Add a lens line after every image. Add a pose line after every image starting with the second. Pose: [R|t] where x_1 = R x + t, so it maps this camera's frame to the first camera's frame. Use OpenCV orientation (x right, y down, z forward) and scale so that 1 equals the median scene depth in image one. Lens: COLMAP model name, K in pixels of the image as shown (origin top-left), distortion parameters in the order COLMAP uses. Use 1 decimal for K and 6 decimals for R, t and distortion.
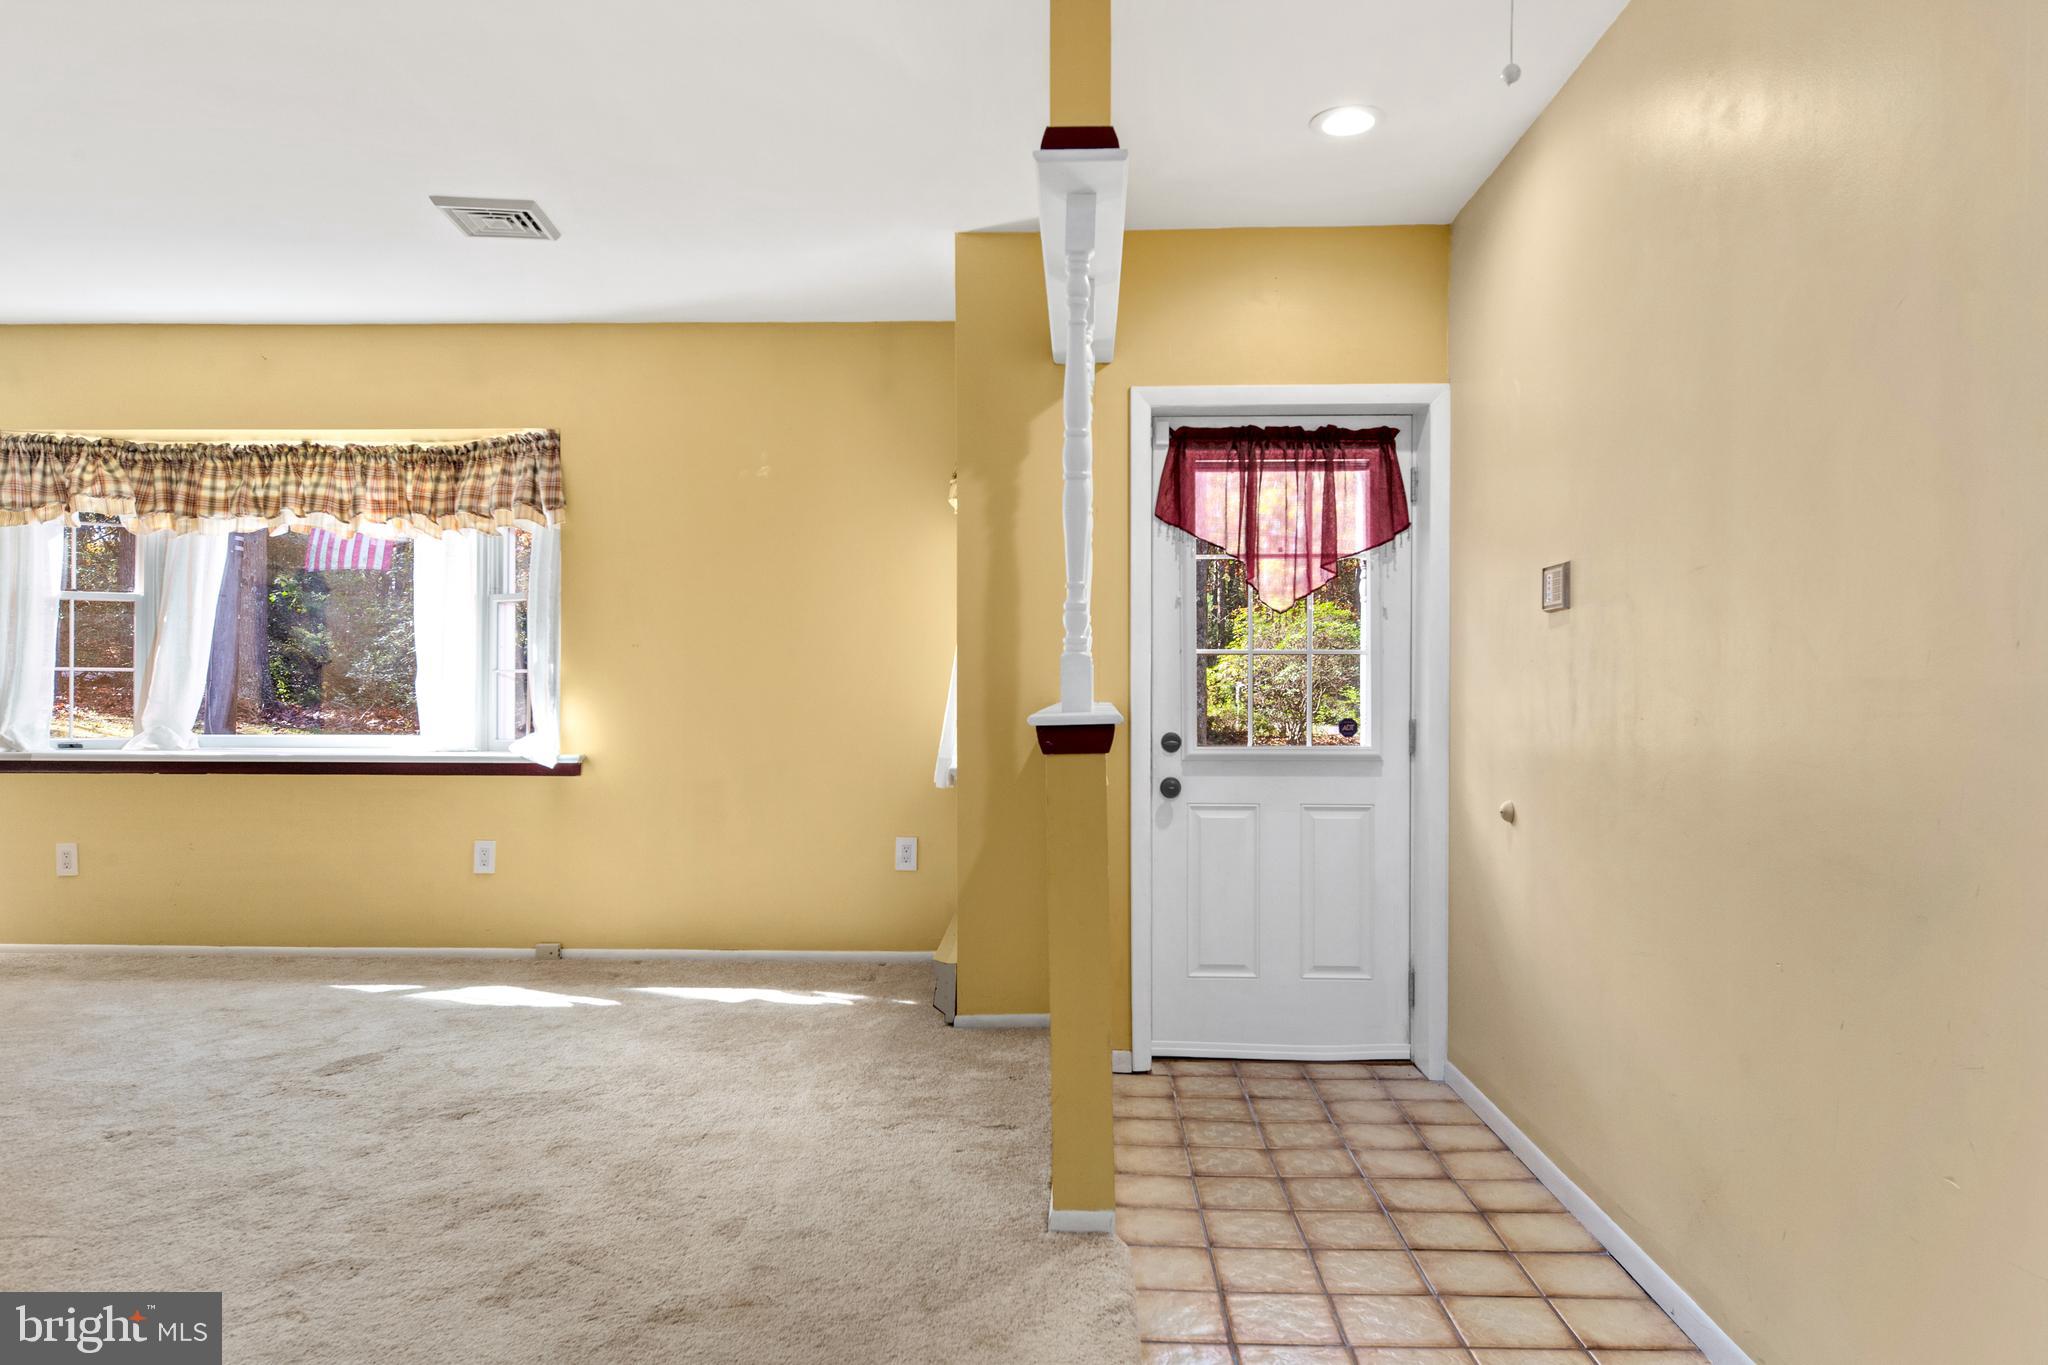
lens RADIAL K [[1351.1, 0, 1022.0], [0, 1351.1, 679.9], [0, 0, 1]] dist [0.016635, -0.016635]
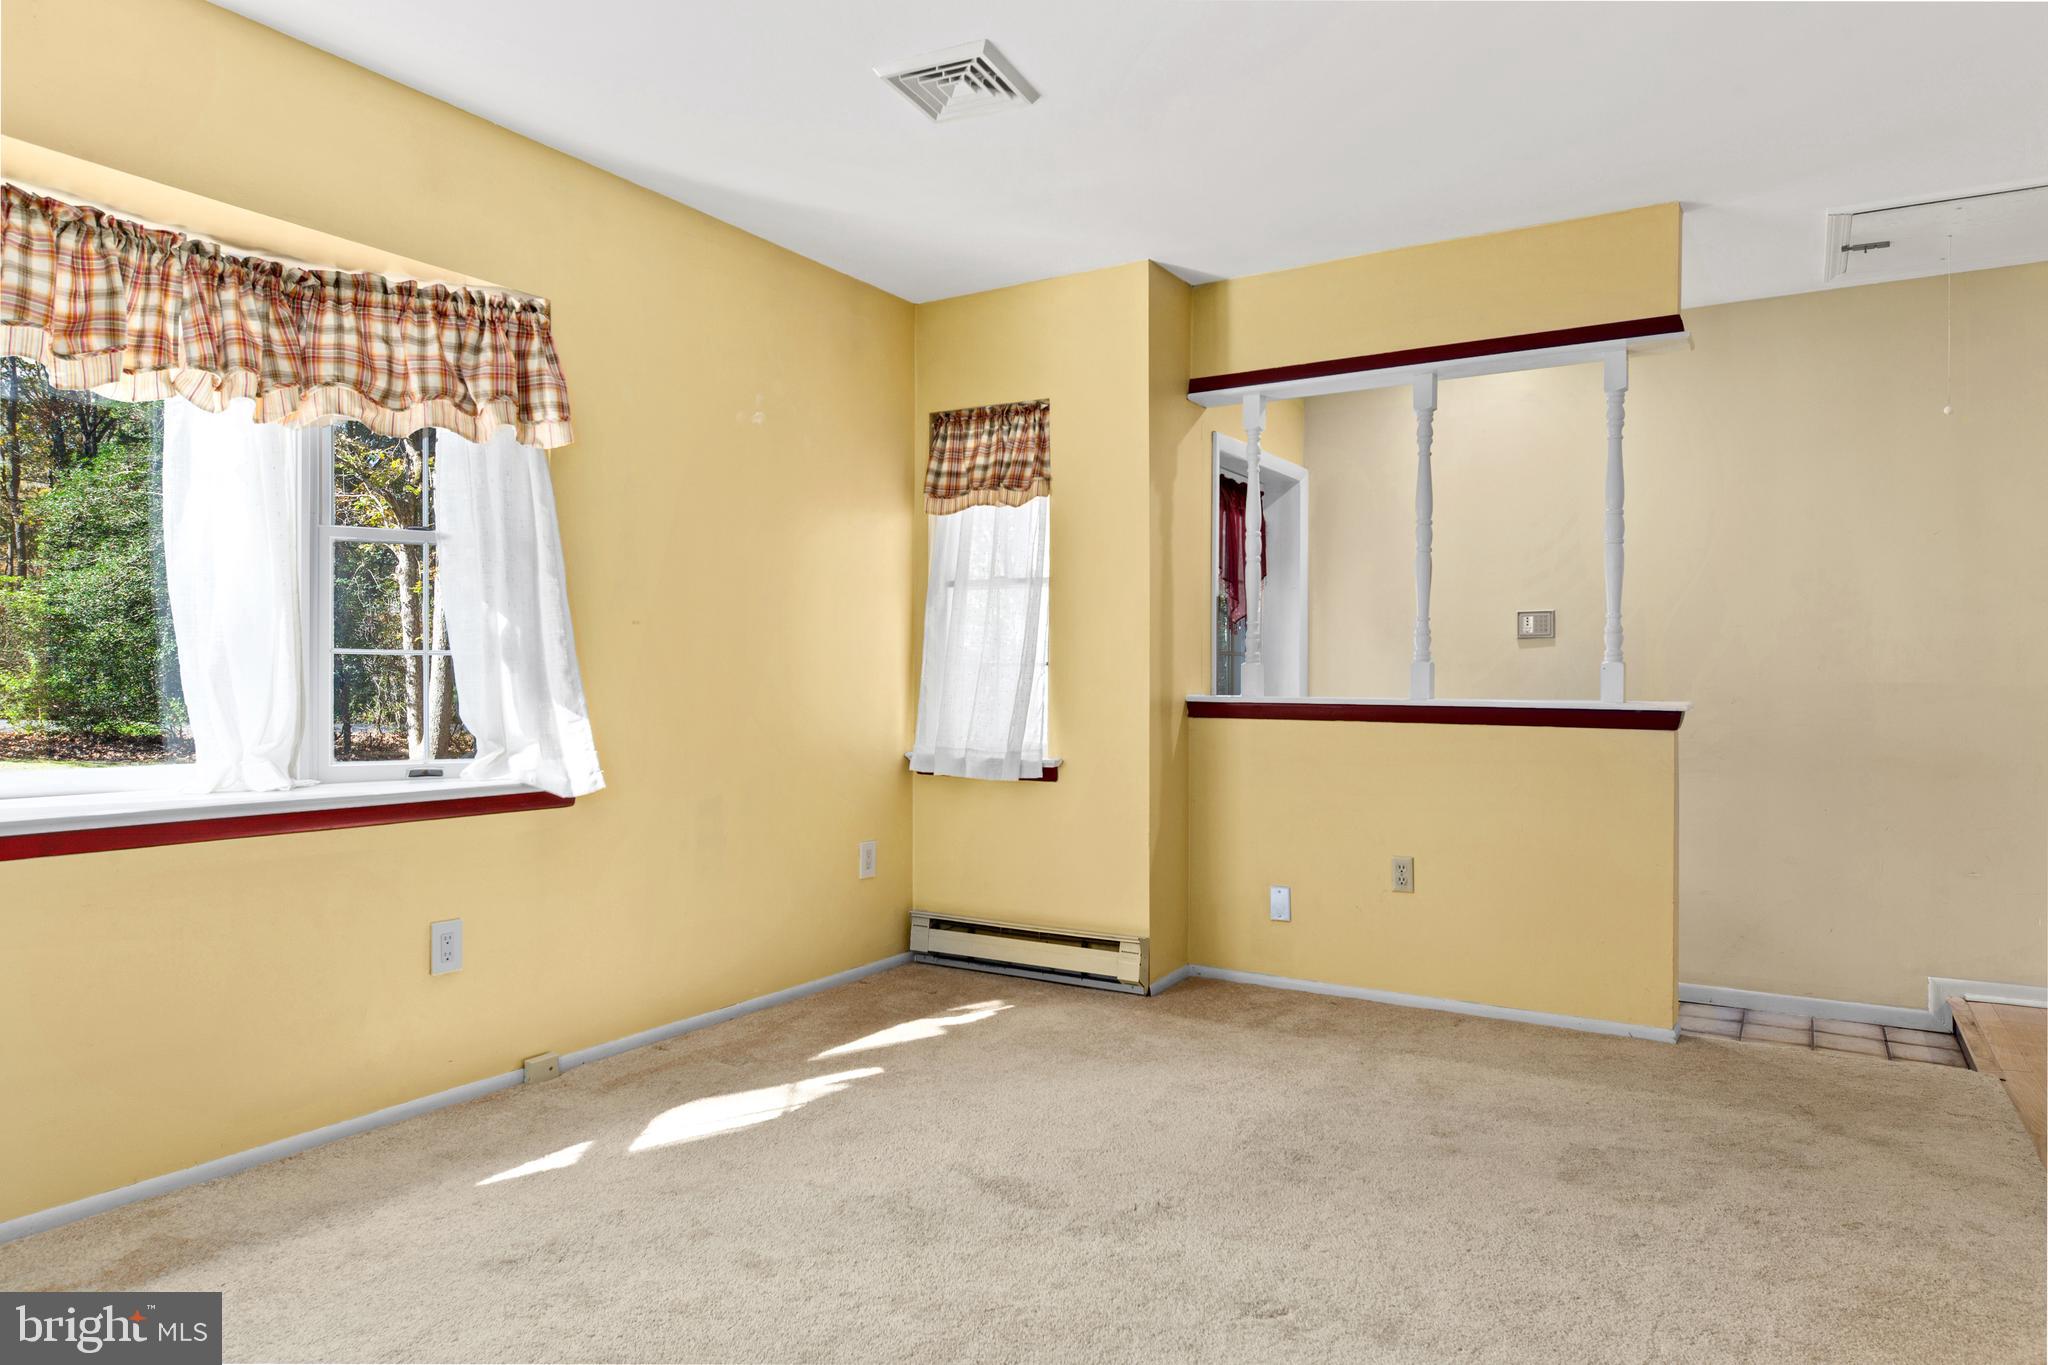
lens RADIAL K [[1306.9, 0, 1010.7], [0, 1306.9, 687.2], [0, 0, 1]] dist [-0.003761, -0.002991]
pose [[0.482207, -0.001554, 0.876056, -0.767356], [-0.014546, 0.999846, 0.009780, -0.000151], [-0.875936, -0.017459, 0.482110, 0.449920]]
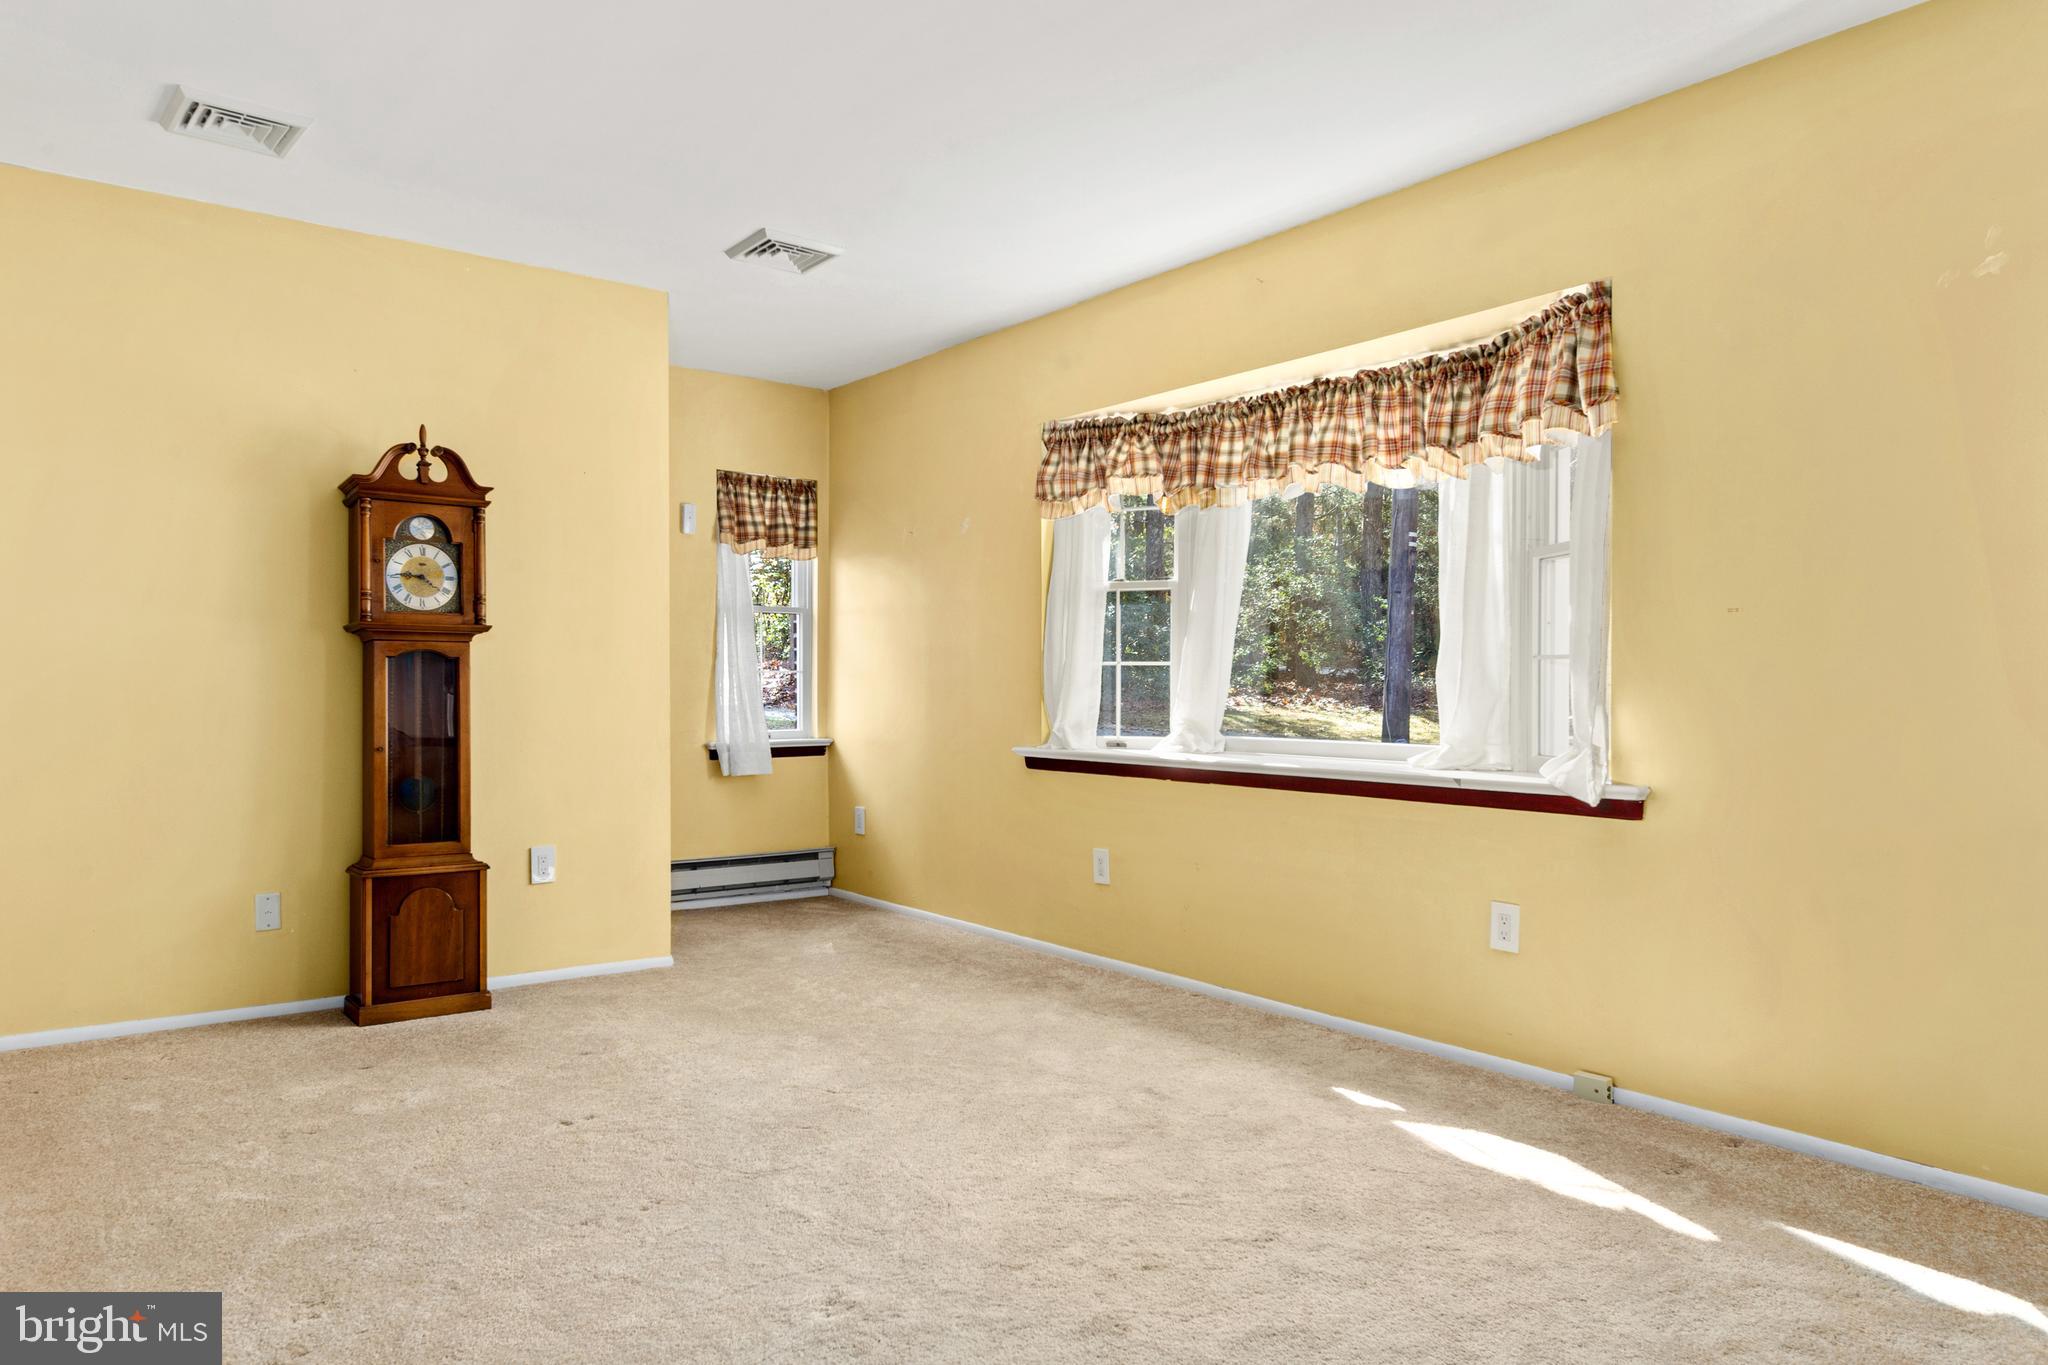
lens RADIAL K [[1306.9, 0, 1026.2], [0, 1306.9, 692.0], [0, 0, 1]] dist [-0.003761, -0.002991]
pose [[0.644646, 0.002023, -0.764478, -0.043707], [0.006838, 0.999941, 0.008412, 0.003603], [0.764450, -0.010650, 0.644595, 0.366579]]
